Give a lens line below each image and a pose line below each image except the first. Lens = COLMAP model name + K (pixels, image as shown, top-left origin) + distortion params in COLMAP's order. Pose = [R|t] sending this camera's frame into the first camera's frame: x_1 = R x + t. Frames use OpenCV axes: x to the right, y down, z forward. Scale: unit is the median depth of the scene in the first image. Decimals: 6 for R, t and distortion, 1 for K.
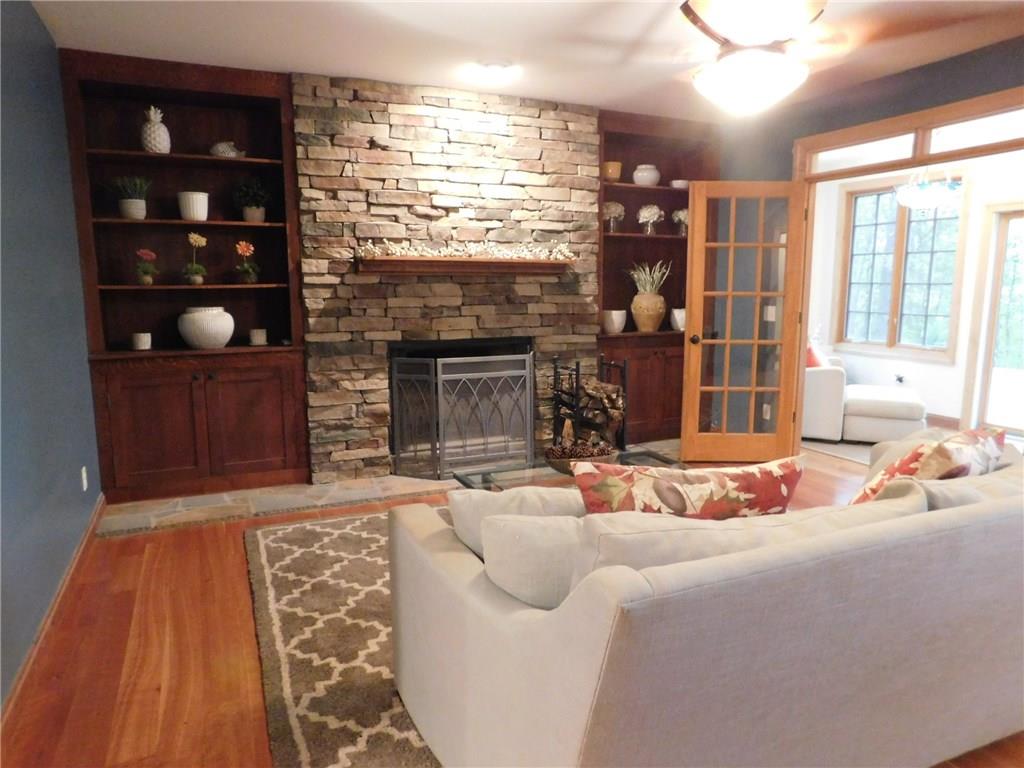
lens RADIAL K [[672.0, 0, 510.0], [0, 672.0, 384.4], [0, 0, 1]] dist [-0.047260, 0.022250]
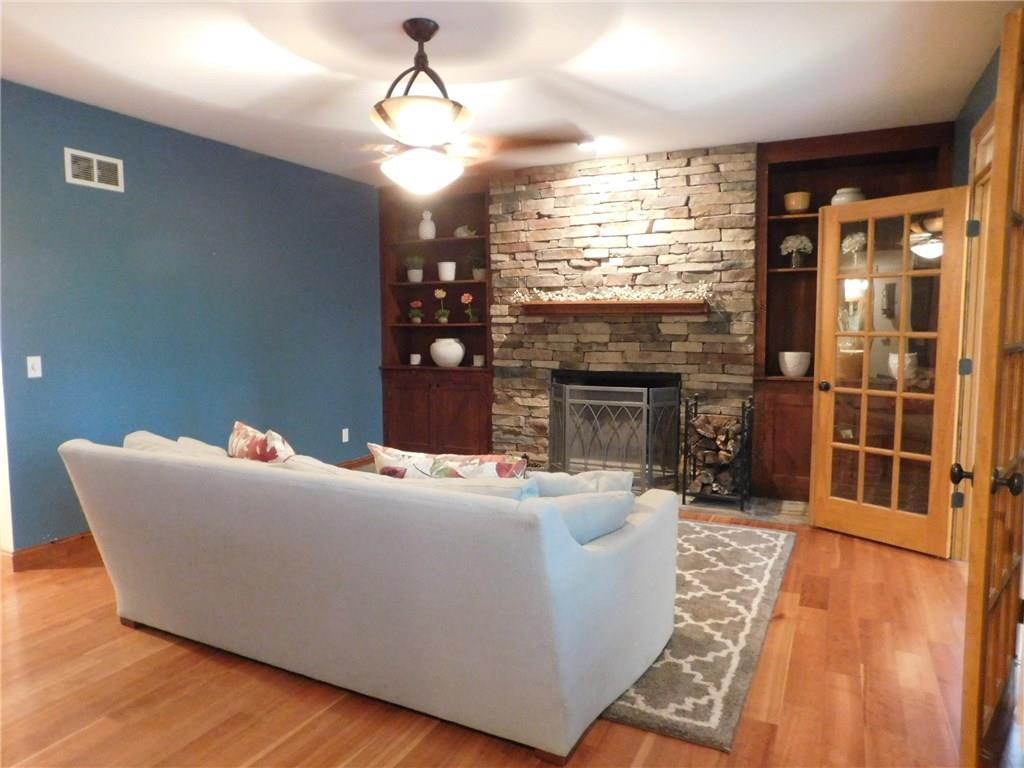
lens RADIAL K [[672.0, 0, 507.7], [0, 672.0, 387.0], [0, 0, 1]] dist [-0.047260, 0.022250]
pose [[0.638975, 0.070058, -0.766031, 0.714724], [-0.112409, 0.993658, -0.002889, -0.018583], [0.760970, 0.087955, 0.642797, 0.141601]]
